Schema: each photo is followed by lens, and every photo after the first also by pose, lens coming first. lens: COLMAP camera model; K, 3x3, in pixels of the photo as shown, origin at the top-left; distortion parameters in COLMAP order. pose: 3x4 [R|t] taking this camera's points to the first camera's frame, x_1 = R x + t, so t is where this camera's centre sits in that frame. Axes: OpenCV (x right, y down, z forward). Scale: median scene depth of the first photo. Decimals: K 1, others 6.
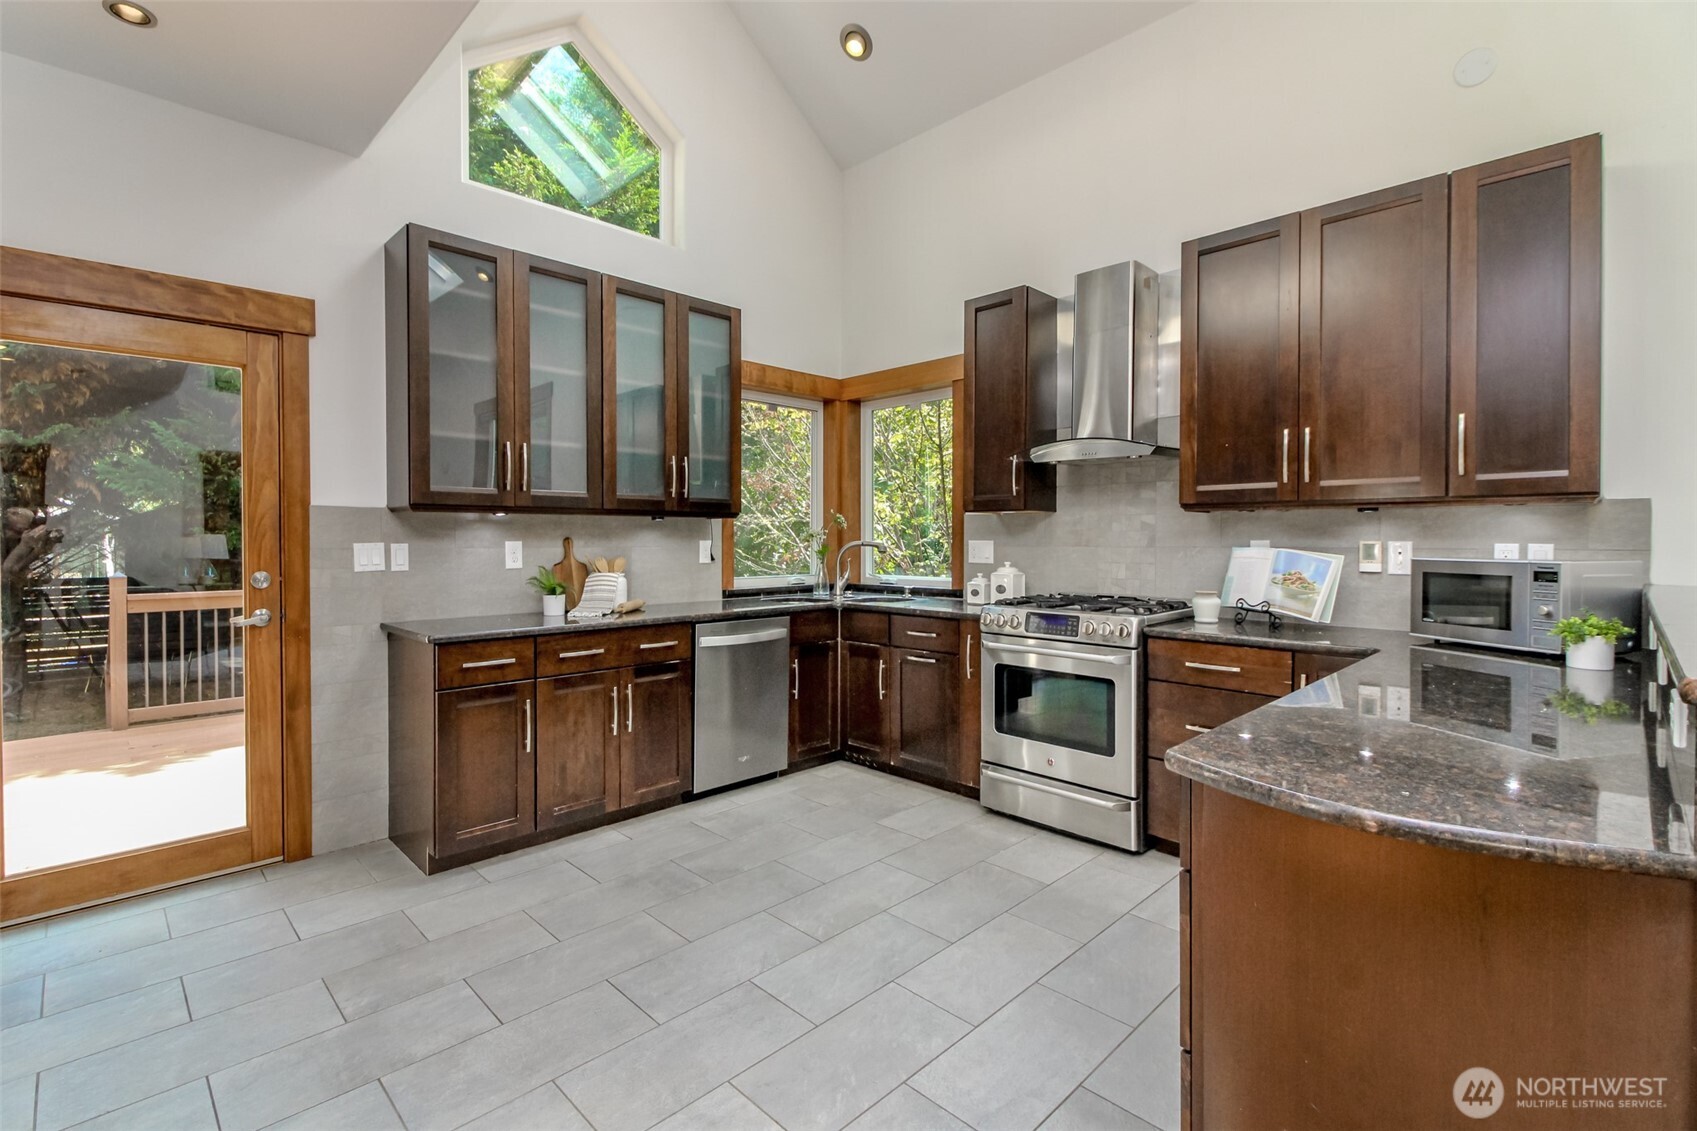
lens RADIAL K [[784.4, 0, 845.3], [0, 784.4, 554.8], [0, 0, 1]] dist [0.013781, -0.006081]
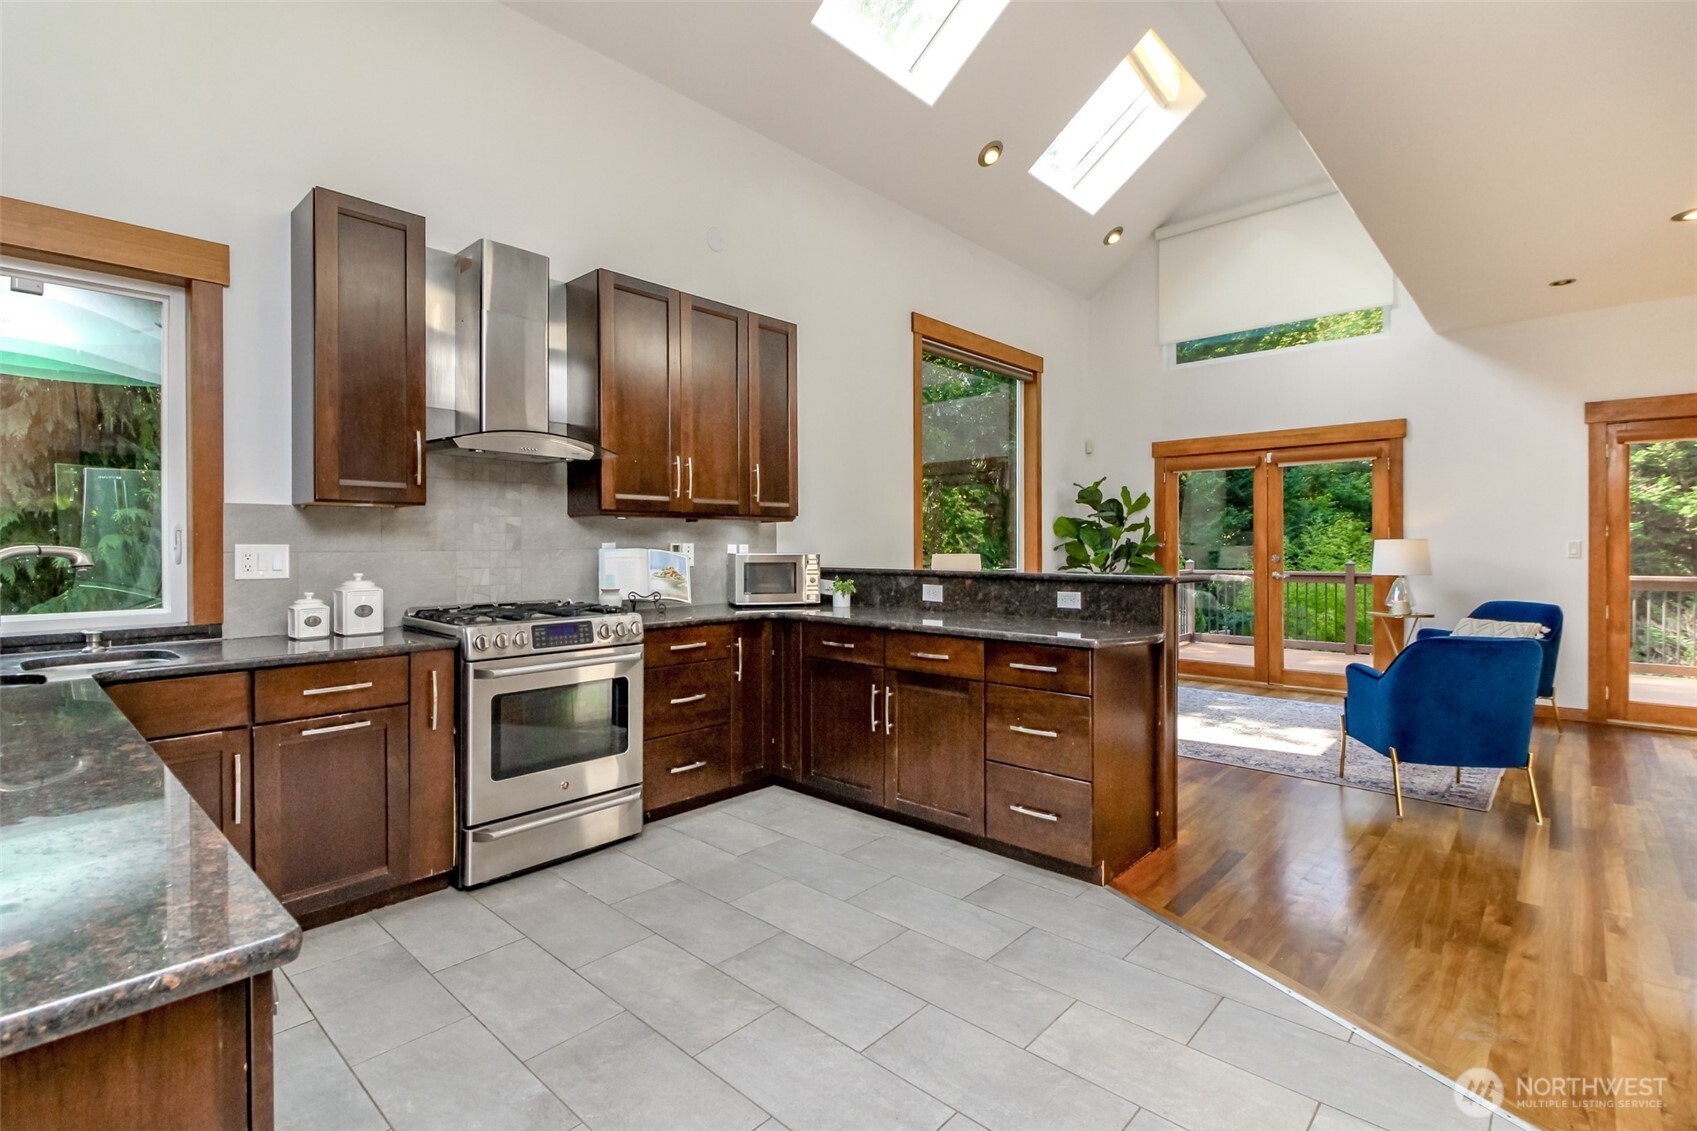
lens RADIAL K [[784.4, 0, 848.6], [0, 784.4, 549.0], [0, 0, 1]] dist [0.013781, -0.006081]
pose [[-0.048440, -0.008723, 0.998788, -0.602593], [0.023011, 0.999687, 0.009847, -0.011265], [-0.998561, 0.023461, -0.048224, 0.641594]]
